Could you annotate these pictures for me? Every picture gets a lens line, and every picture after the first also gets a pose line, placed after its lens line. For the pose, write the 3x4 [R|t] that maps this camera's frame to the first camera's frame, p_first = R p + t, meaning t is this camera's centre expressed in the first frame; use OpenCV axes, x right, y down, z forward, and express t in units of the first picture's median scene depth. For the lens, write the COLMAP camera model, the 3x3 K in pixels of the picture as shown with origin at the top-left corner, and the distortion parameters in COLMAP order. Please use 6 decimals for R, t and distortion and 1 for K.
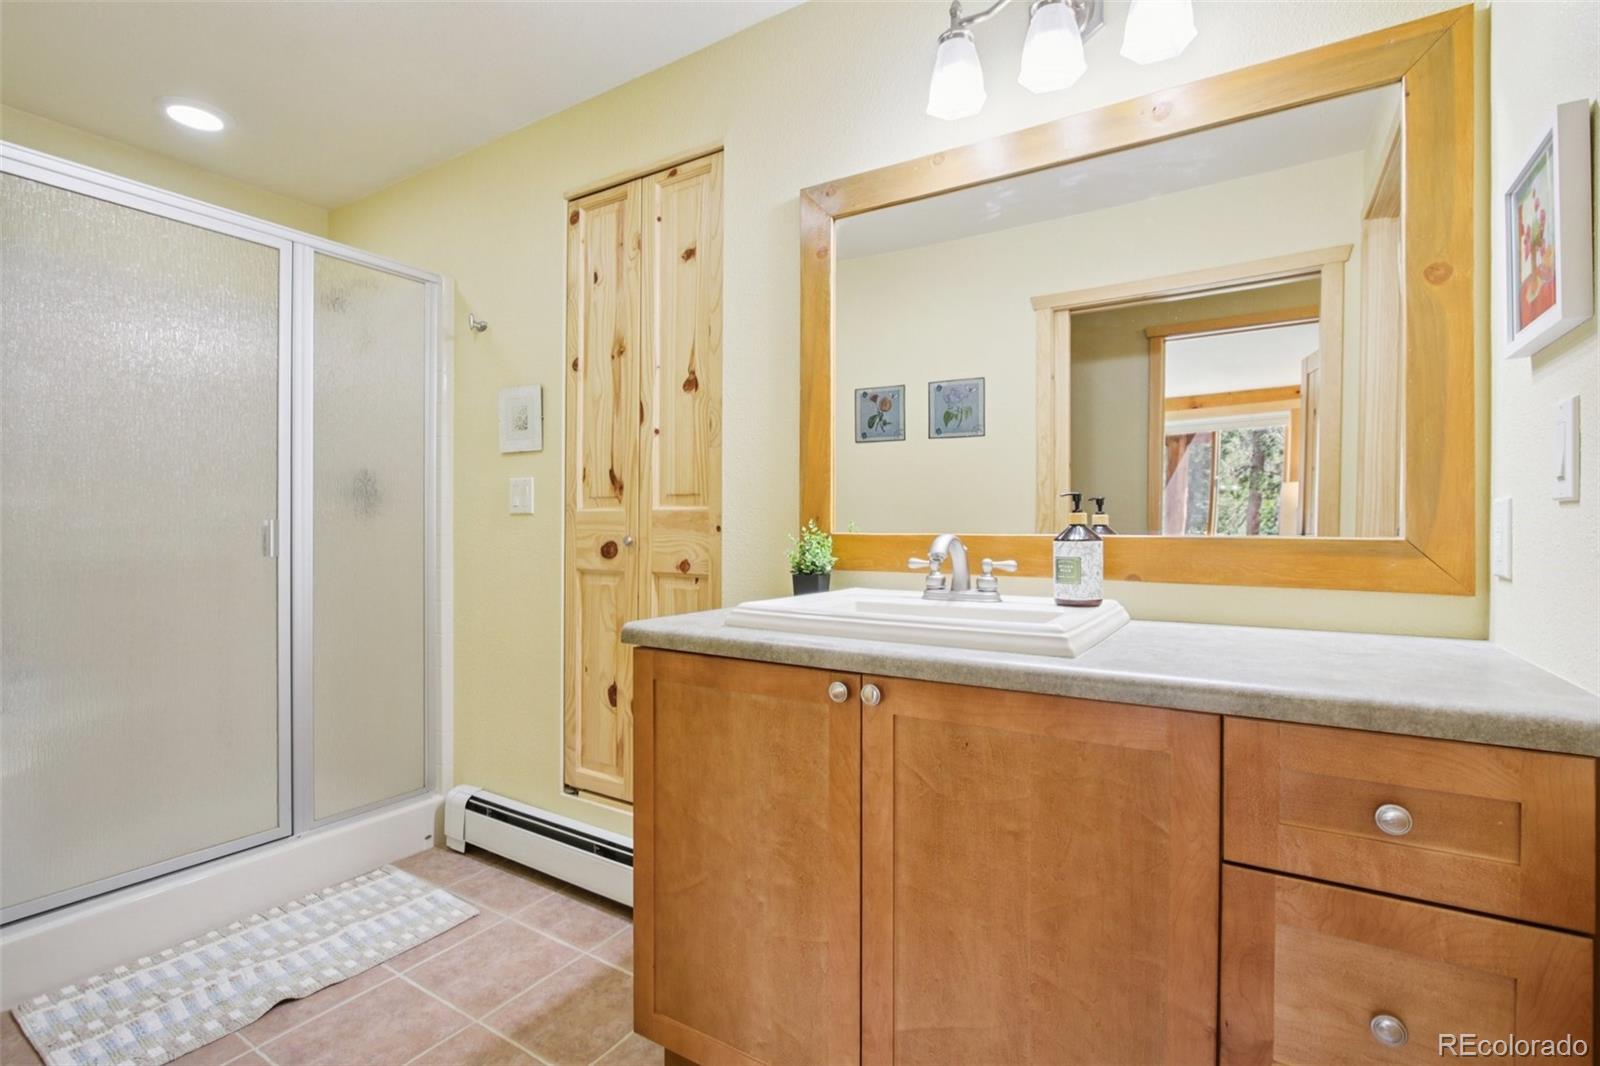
lens RADIAL K [[737.9, 0, 799.7], [0, 737.9, 527.4], [0, 0, 1]] dist [-0.017207, 0.001910]
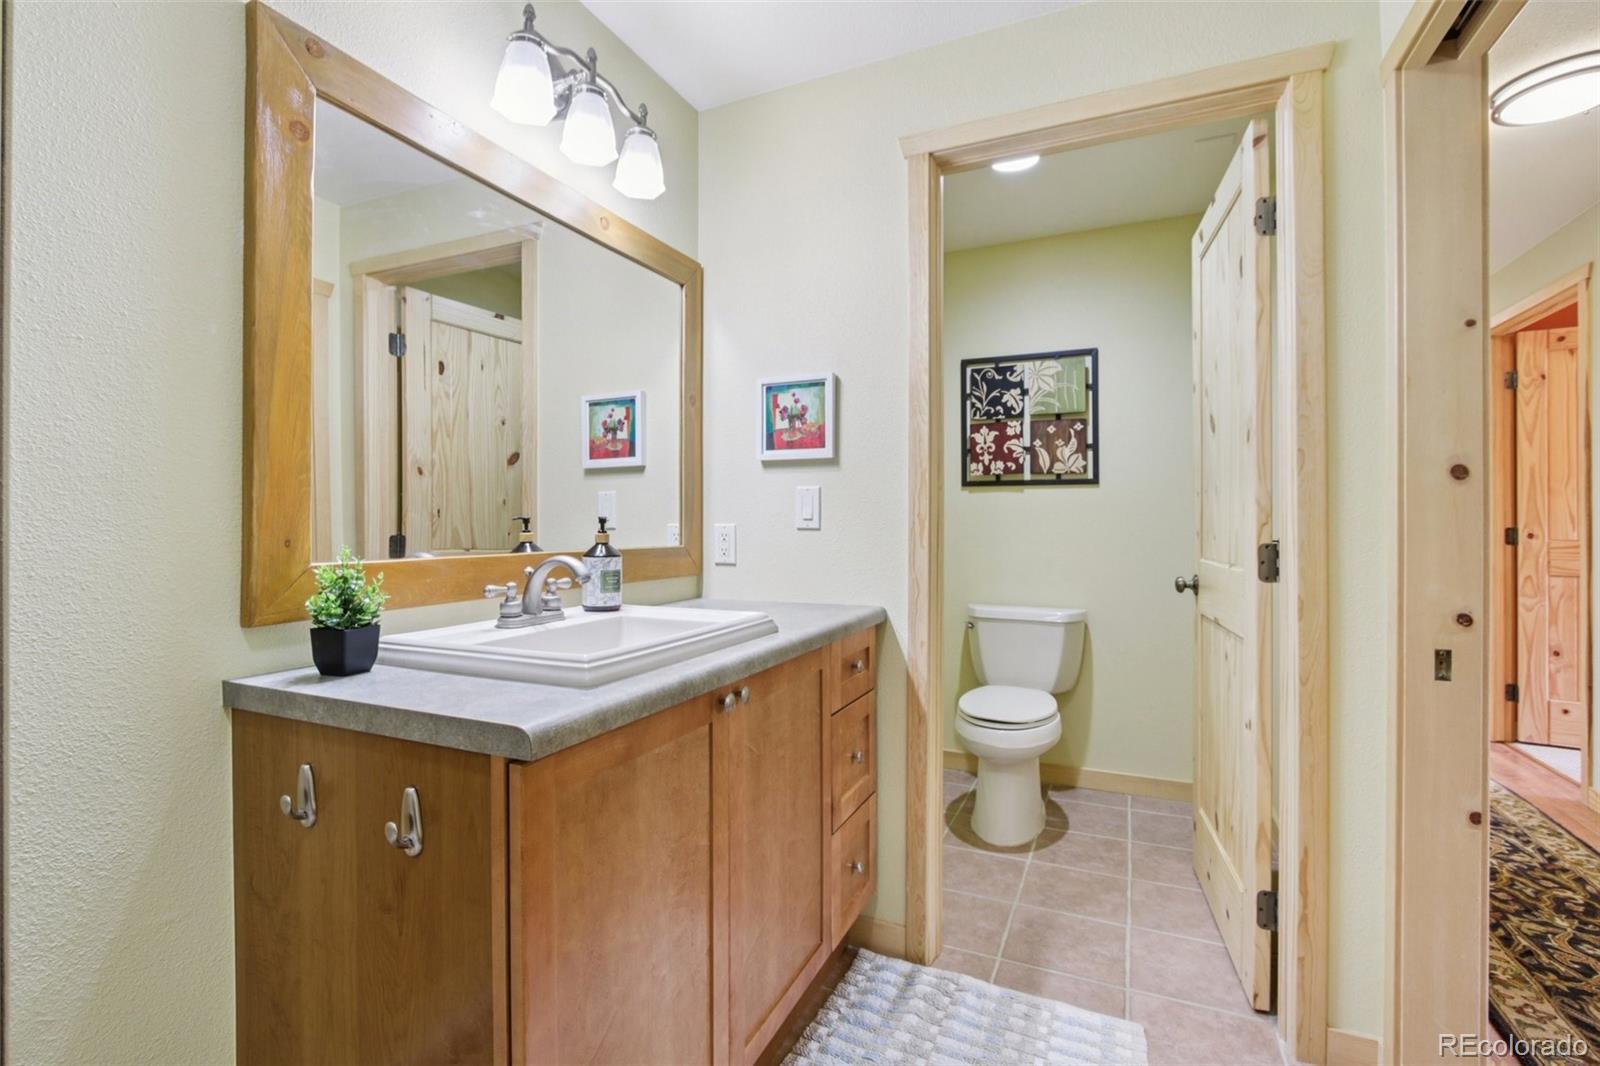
lens RADIAL K [[737.9, 0, 800.0], [0, 737.9, 530.5], [0, 0, 1]] dist [-0.017207, 0.001910]
pose [[-0.124432, -0.012475, 0.992150, -0.851317], [-0.001572, 0.999922, 0.012375, -0.038603], [-0.992227, -0.000020, -0.124442, 0.819011]]
